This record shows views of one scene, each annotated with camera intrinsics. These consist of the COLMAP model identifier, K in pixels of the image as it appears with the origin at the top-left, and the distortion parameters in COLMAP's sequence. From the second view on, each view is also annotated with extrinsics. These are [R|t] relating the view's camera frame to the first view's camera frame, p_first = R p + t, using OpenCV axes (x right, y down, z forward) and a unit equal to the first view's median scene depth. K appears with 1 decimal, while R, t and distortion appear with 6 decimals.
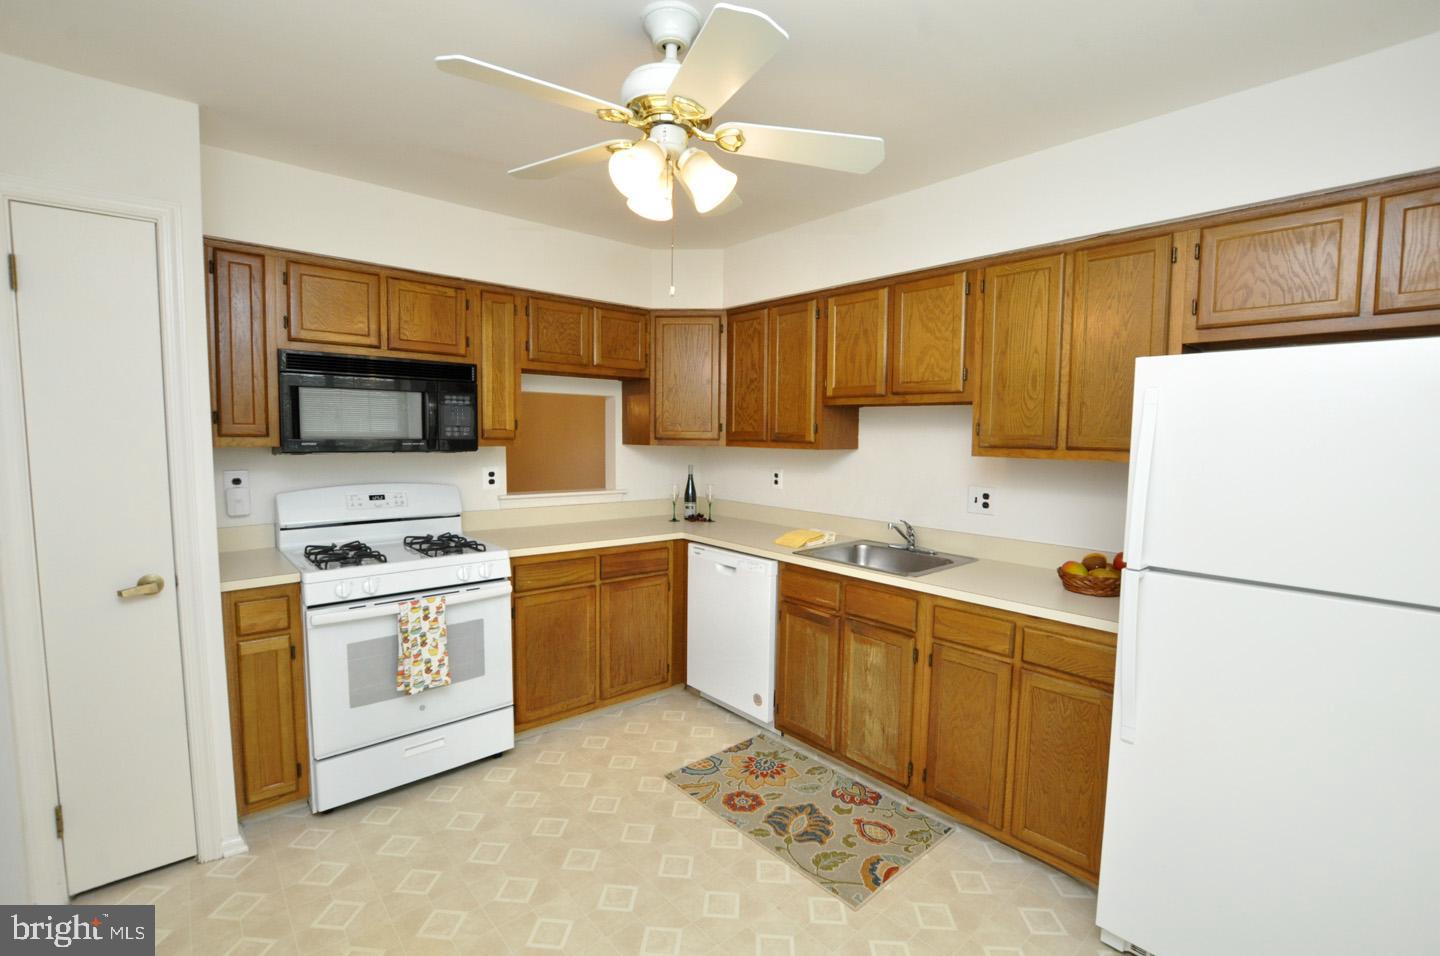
lens RADIAL K [[626.8, 0, 723.6], [0, 626.8, 477.8], [0, 0, 1]] dist [-0.027518, 0.001060]
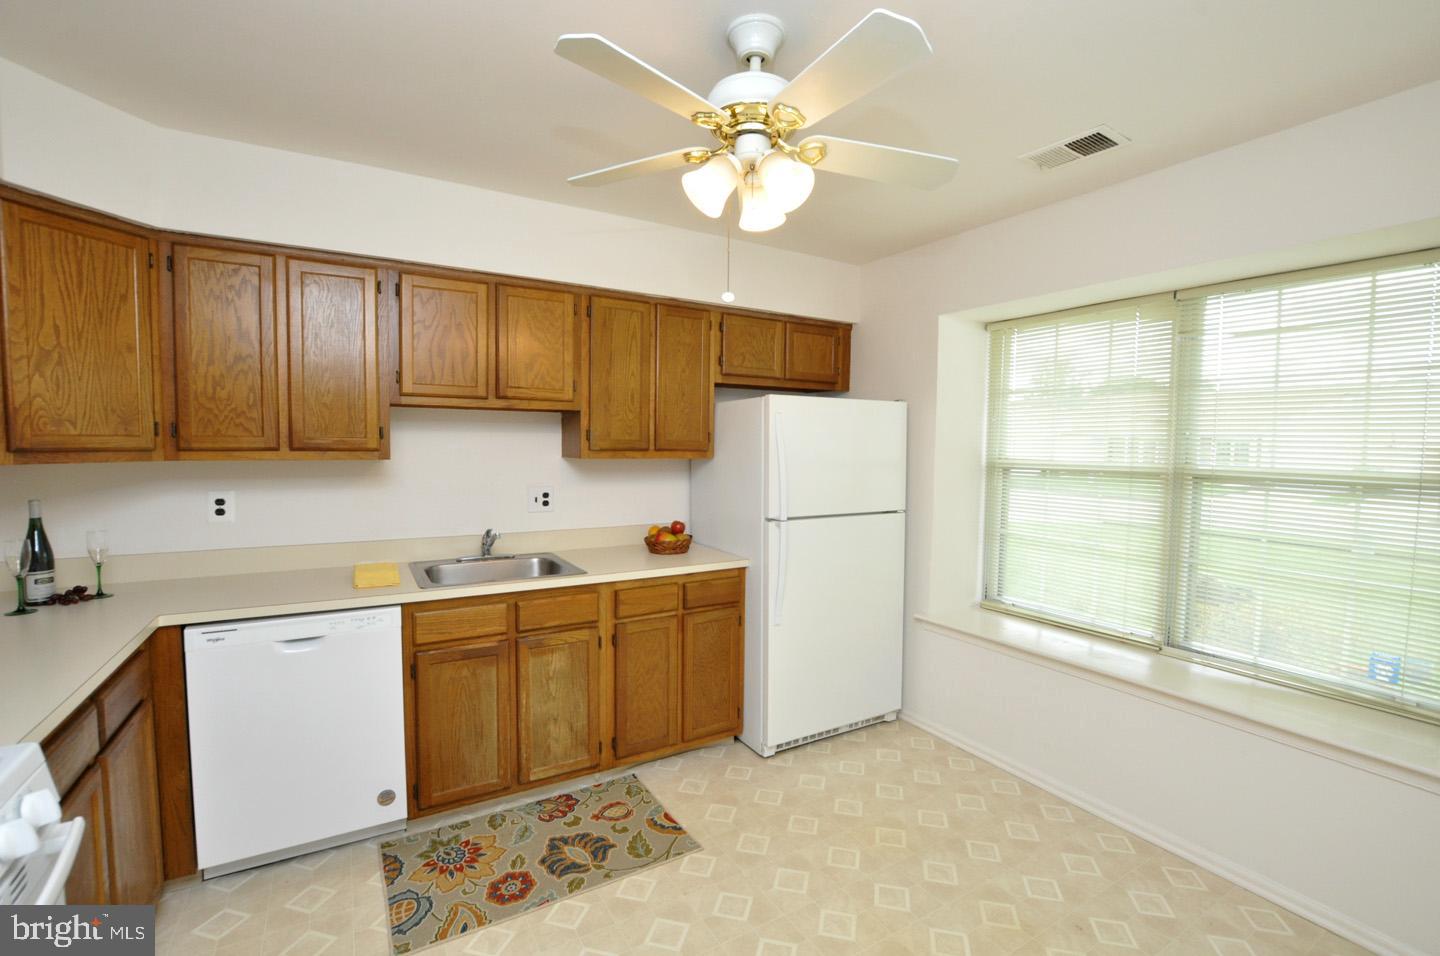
lens RADIAL K [[626.8, 0, 723.6], [0, 626.8, 477.8], [0, 0, 1]] dist [-0.027518, 0.001060]
pose [[0.191481, -0.065677, 0.979297, -0.681562], [0.064071, 0.996467, 0.054301, -0.046382], [-0.979403, 0.052347, 0.195012, 0.538700]]
